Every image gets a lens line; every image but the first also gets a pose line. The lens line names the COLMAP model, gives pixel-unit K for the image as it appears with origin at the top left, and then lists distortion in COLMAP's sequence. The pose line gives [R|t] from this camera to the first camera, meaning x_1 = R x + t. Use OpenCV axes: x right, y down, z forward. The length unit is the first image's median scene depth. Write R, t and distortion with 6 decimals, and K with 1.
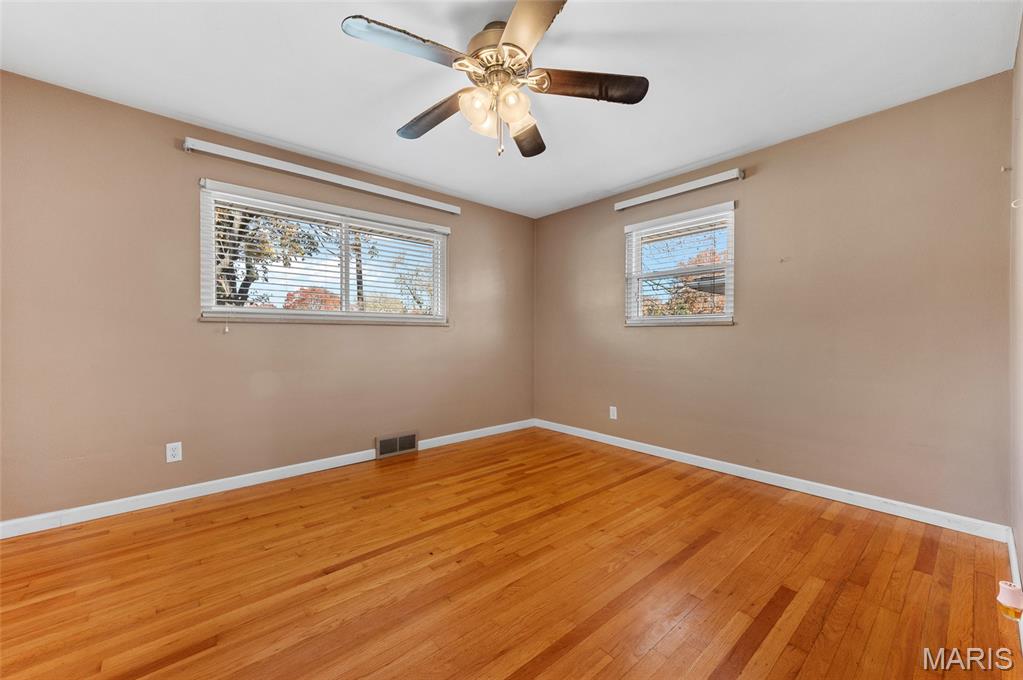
lens RADIAL K [[407.4, 0, 511.6], [0, 407.4, 335.9], [0, 0, 1]] dist [-0.002980, 0.000320]
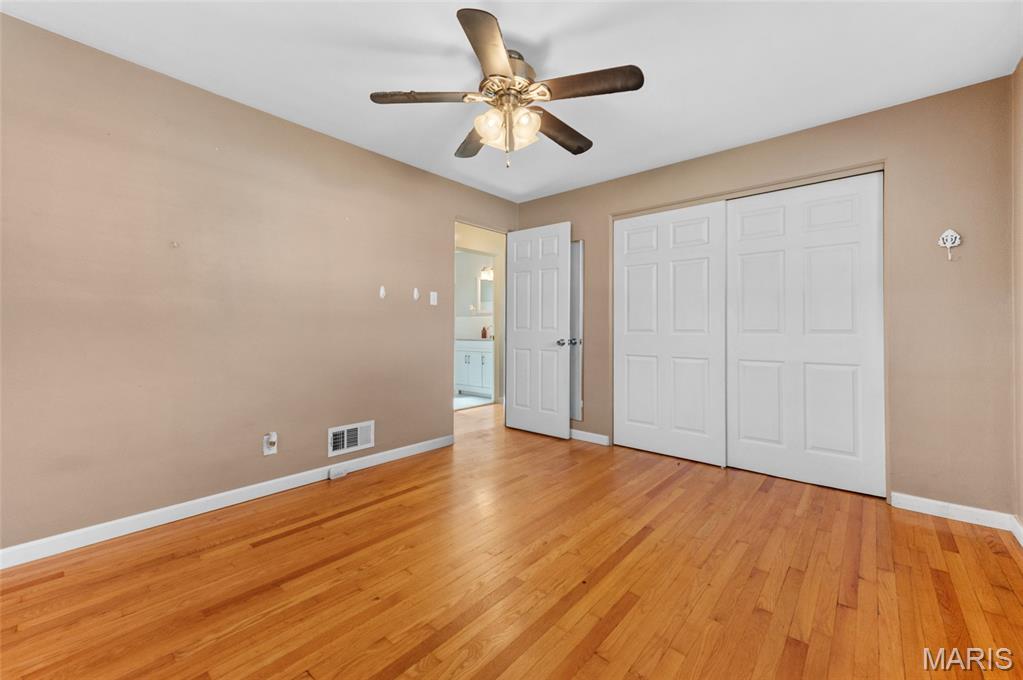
lens RADIAL K [[407.4, 0, 511.6], [0, 407.4, 335.9], [0, 0, 1]] dist [-0.002980, 0.000320]
pose [[-0.991596, -0.006354, -0.129216, 0.089118], [-0.009423, 0.999688, 0.023153, -0.004754], [0.129029, 0.024176, -0.991346, 1.868870]]
